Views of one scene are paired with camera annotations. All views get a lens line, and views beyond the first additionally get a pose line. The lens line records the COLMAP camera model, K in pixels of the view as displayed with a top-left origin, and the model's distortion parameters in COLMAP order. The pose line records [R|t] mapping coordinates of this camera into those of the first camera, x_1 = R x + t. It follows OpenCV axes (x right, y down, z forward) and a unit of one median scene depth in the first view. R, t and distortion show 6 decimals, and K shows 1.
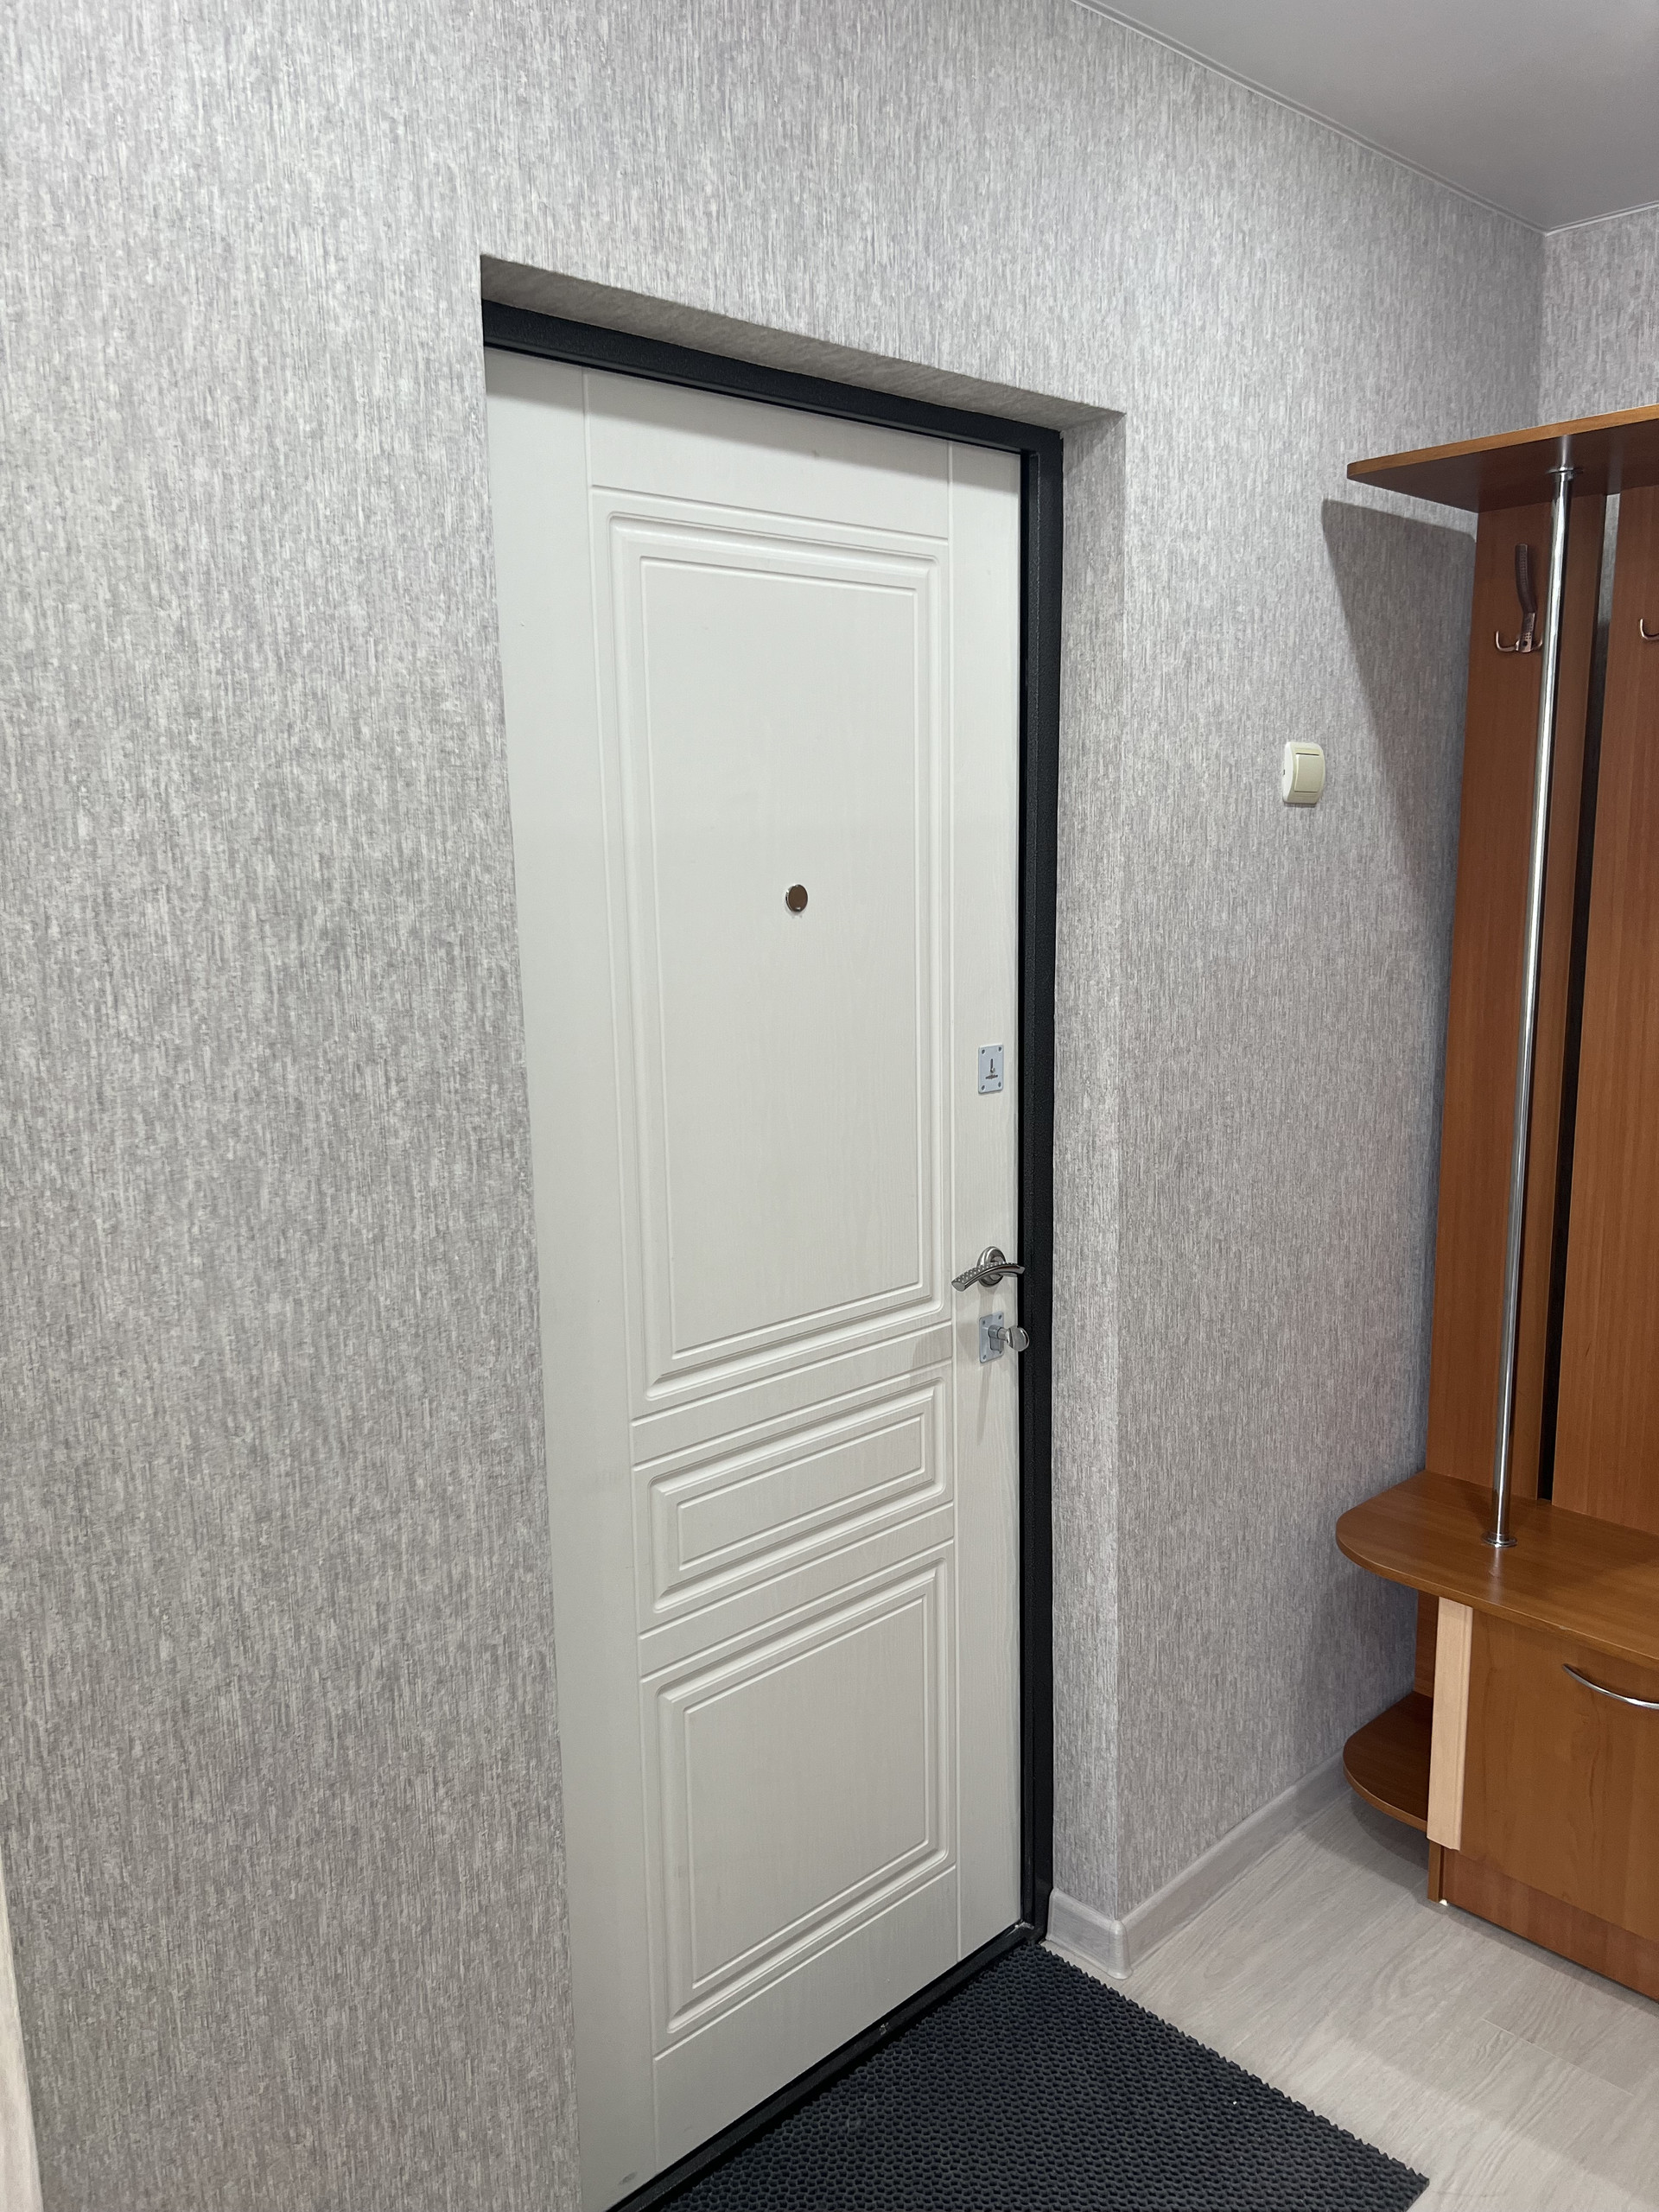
lens RADIAL K [[1660.1, 0, 823.0], [0, 1660.1, 1093.8], [0, 0, 1]] dist [0.044960, -0.036961]
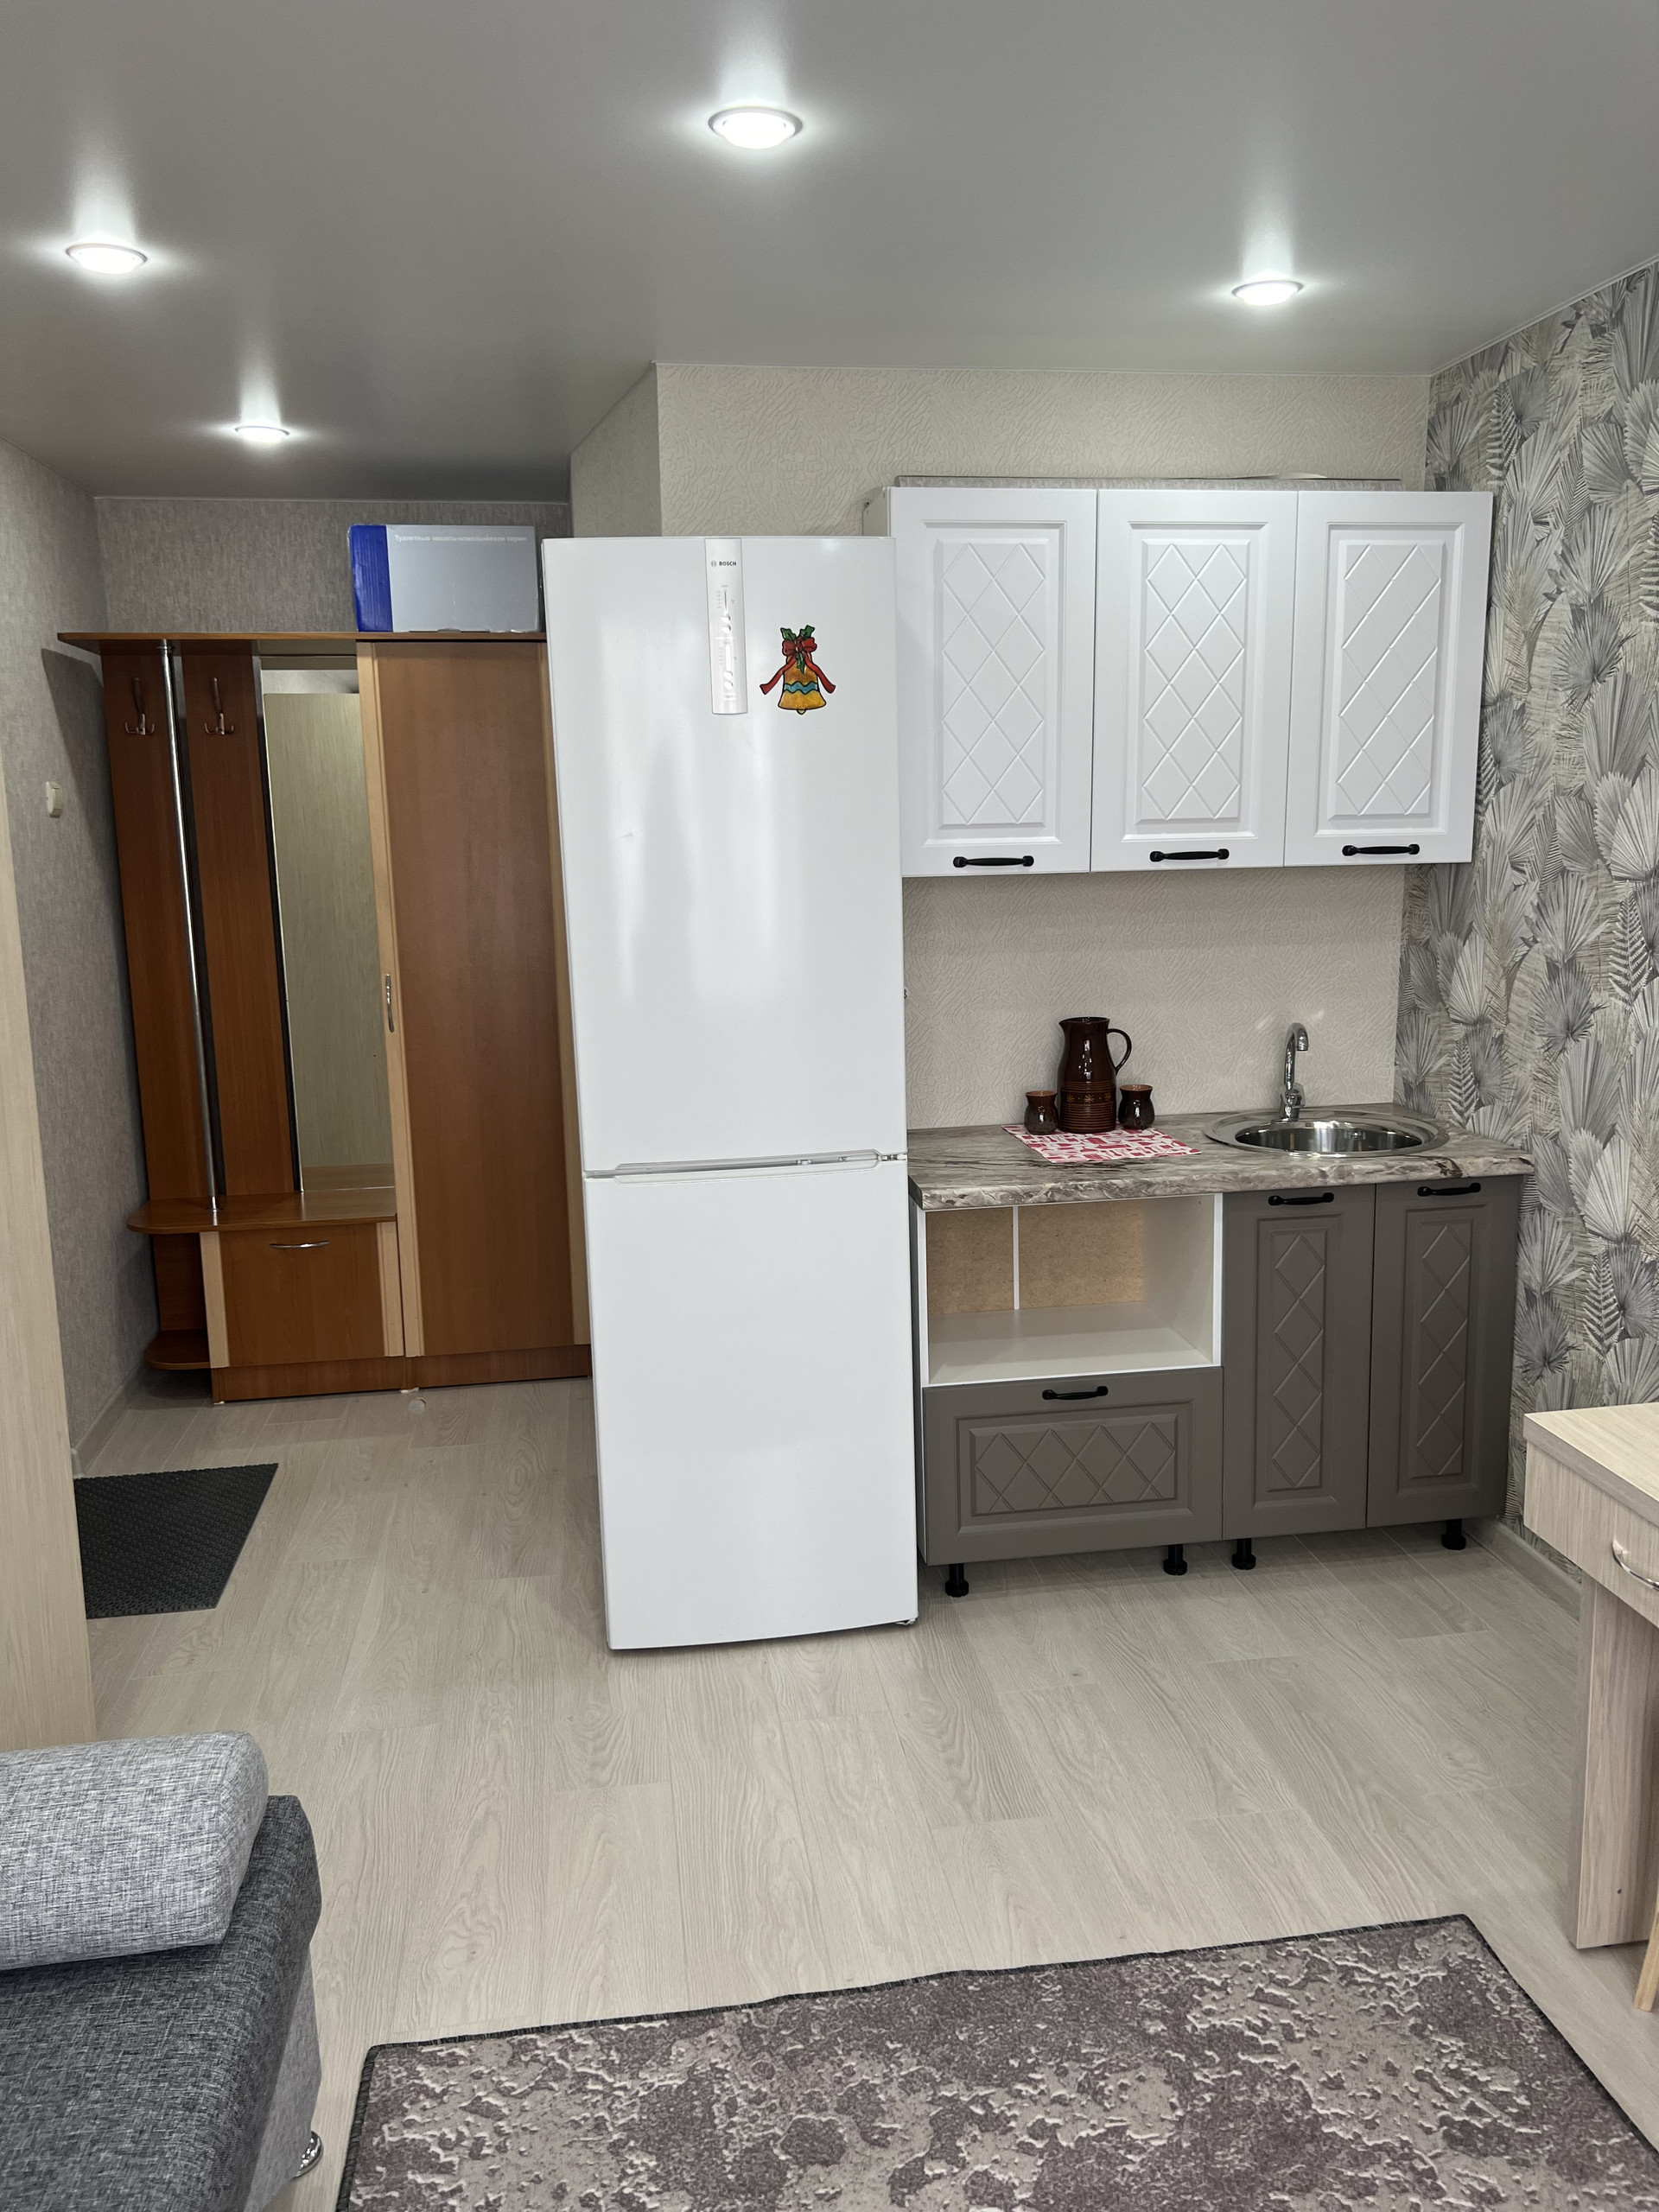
lens RADIAL K [[1660.1, 0, 827.0], [0, 1660.1, 1103.9], [0, 0, 1]] dist [0.044960, -0.036961]
pose [[0.577865, -0.146380, 0.802898, -0.691374], [0.147974, 0.986270, 0.073311, 0.116839], [-0.802605, 0.076444, 0.591592, -0.675436]]
